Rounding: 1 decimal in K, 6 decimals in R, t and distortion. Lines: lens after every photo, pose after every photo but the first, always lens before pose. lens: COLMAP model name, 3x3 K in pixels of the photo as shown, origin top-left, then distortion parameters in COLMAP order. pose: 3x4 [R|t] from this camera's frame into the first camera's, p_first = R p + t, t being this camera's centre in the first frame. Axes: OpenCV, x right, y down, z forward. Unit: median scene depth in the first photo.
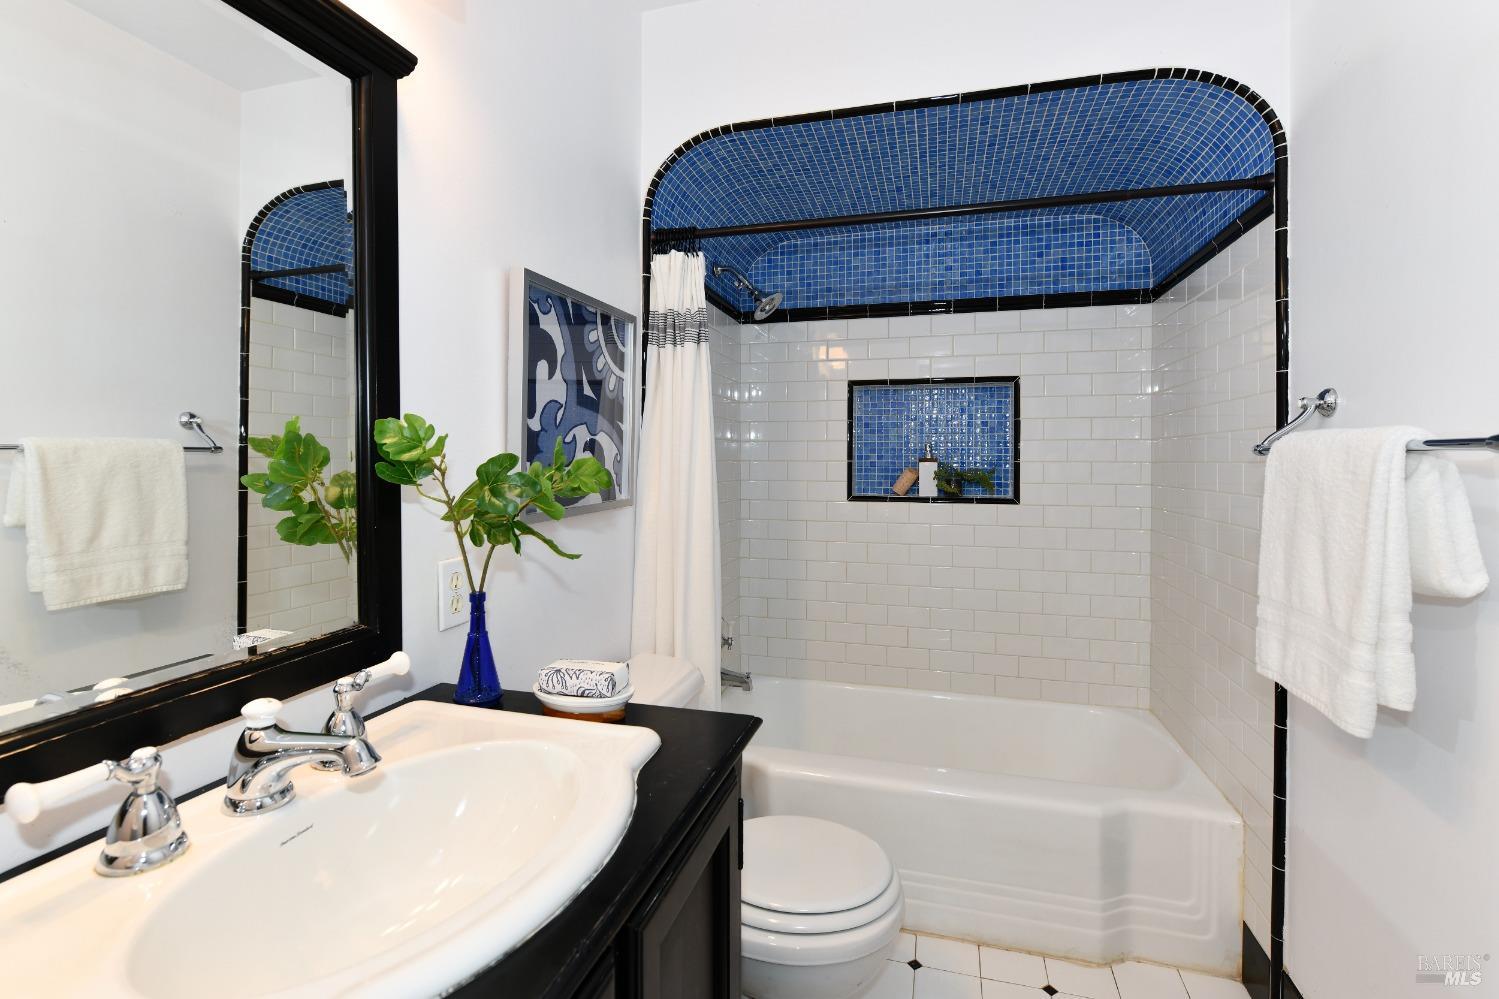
lens RADIAL K [[645.8, 0, 771.7], [0, 645.8, 465.0], [0, 0, 1]] dist [-0.001434, -0.003220]
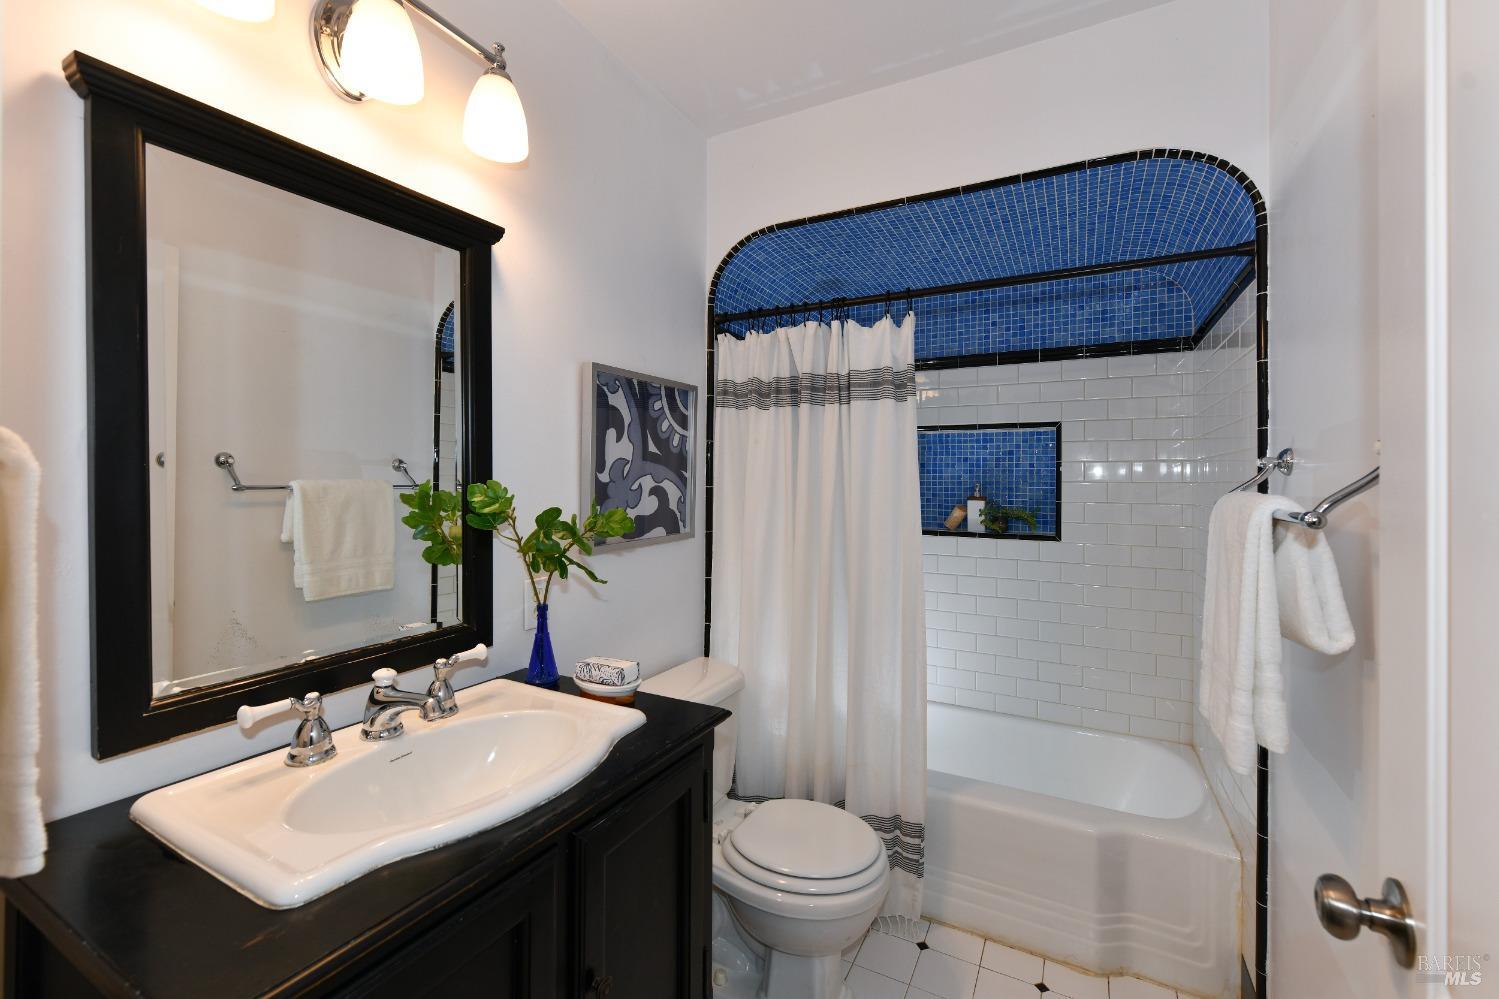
lens RADIAL K [[598.8, 0, 778.6], [0, 598.8, 484.0], [0, 0, 1]] dist [0.001413, -0.000167]
pose [[0.978584, 0.006391, -0.205747, 0.222801], [-0.007680, 0.999956, -0.005469, -0.043492], [0.205703, 0.006932, 0.978590, -0.119108]]
